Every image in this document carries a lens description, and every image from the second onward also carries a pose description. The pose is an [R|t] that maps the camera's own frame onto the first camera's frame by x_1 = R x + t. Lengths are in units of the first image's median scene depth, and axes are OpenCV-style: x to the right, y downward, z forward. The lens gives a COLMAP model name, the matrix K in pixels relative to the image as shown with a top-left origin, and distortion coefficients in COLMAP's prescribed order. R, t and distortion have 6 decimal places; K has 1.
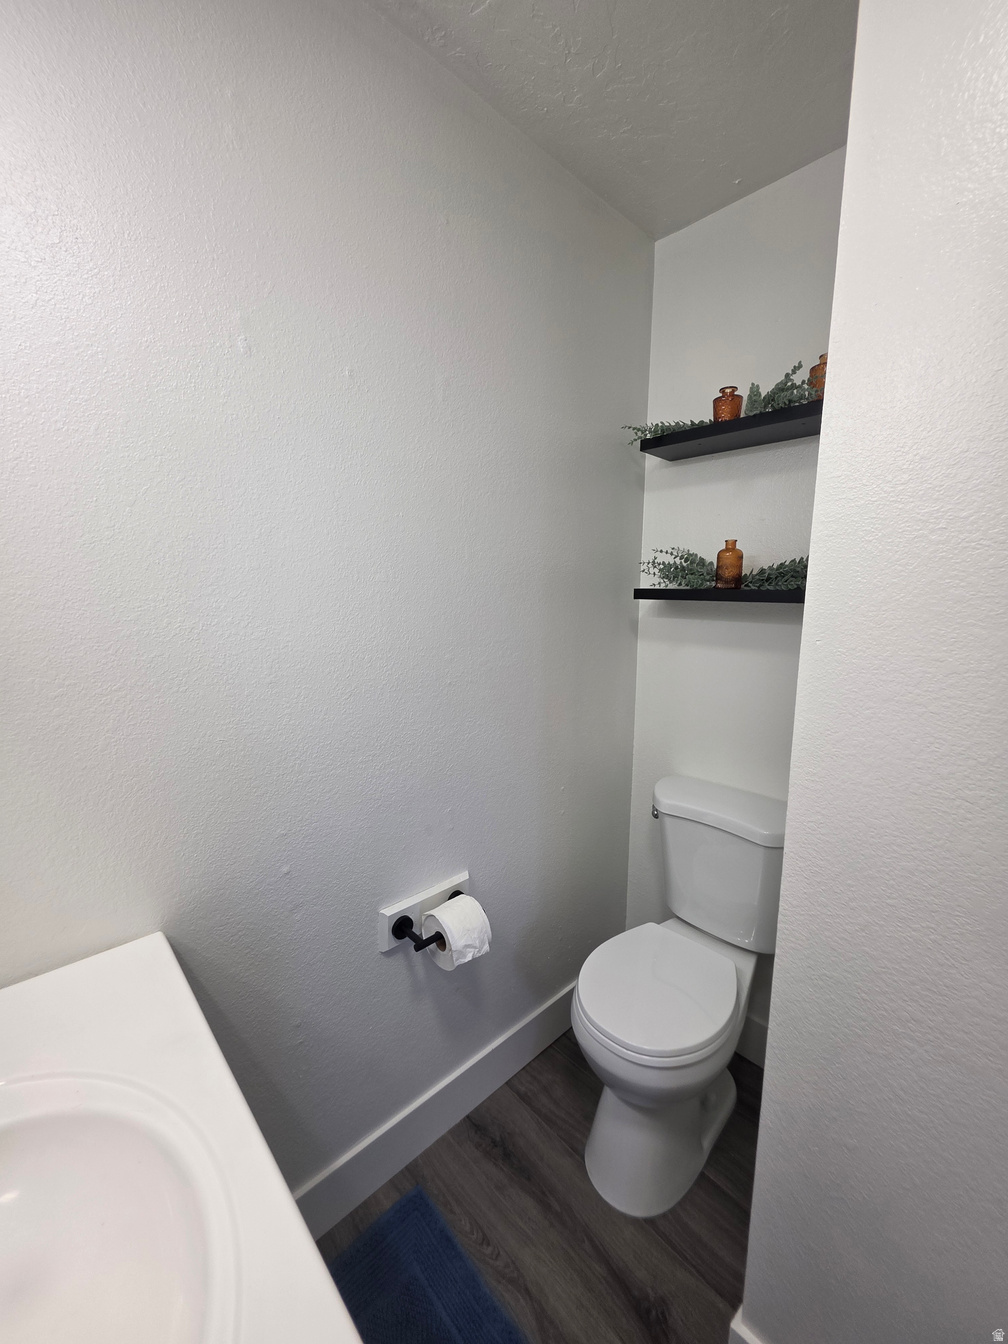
lens RADIAL K [[536.6, 0, 506.0], [0, 536.6, 667.6], [0, 0, 1]] dist [0.001859, -0.000151]
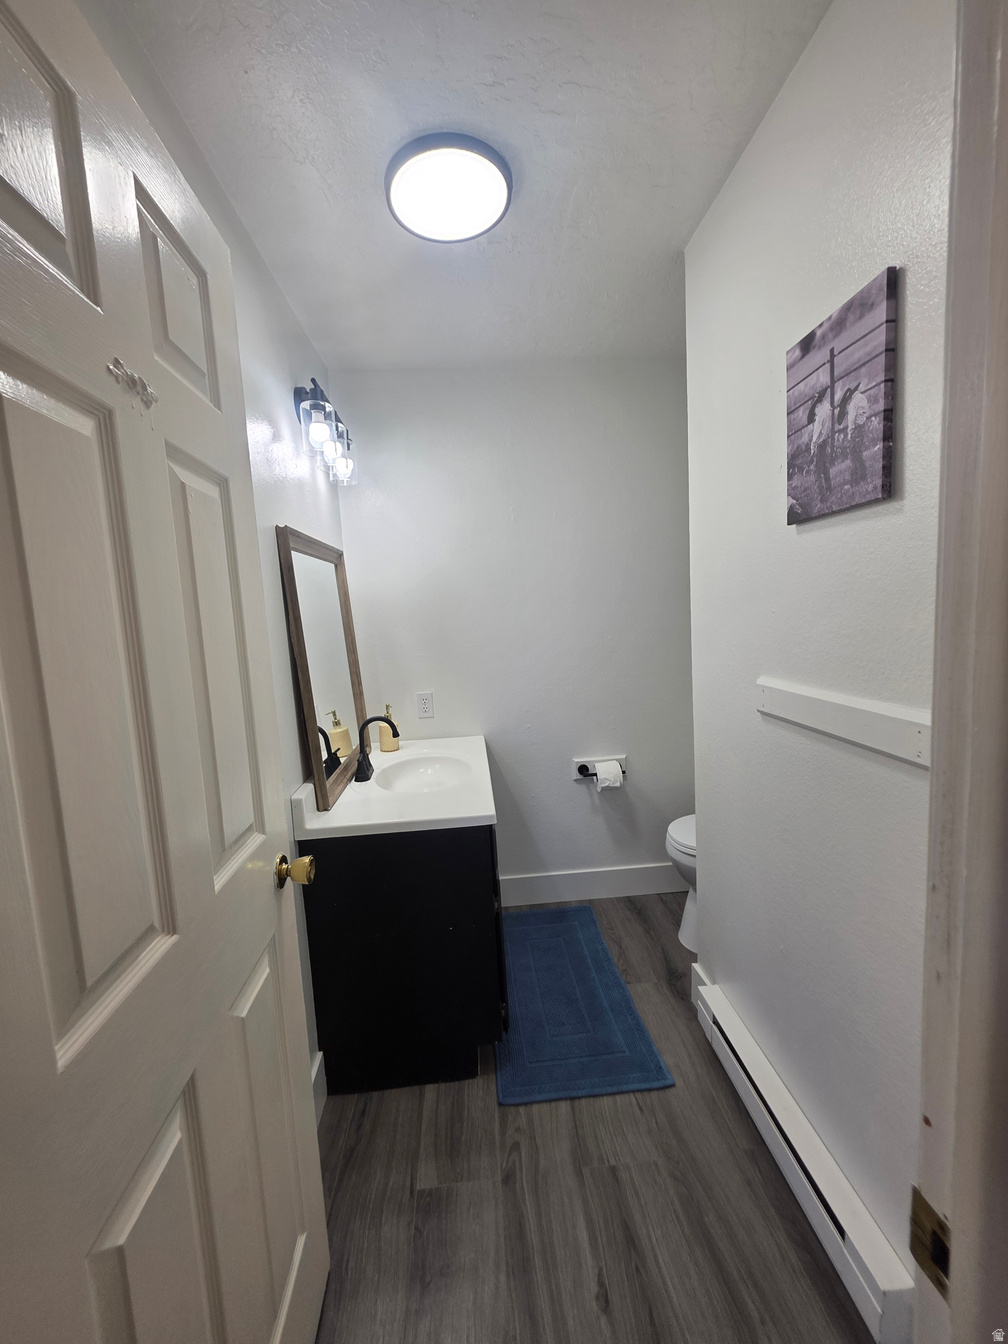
lens RADIAL K [[536.6, 0, 501.1], [0, 536.6, 670.4], [0, 0, 1]] dist [0.001859, -0.000151]
pose [[0.769492, 0.023663, -0.638218, 0.870180], [-0.031193, 0.999513, -0.000551, 0.117354], [0.637894, 0.020332, 0.769856, -0.789954]]
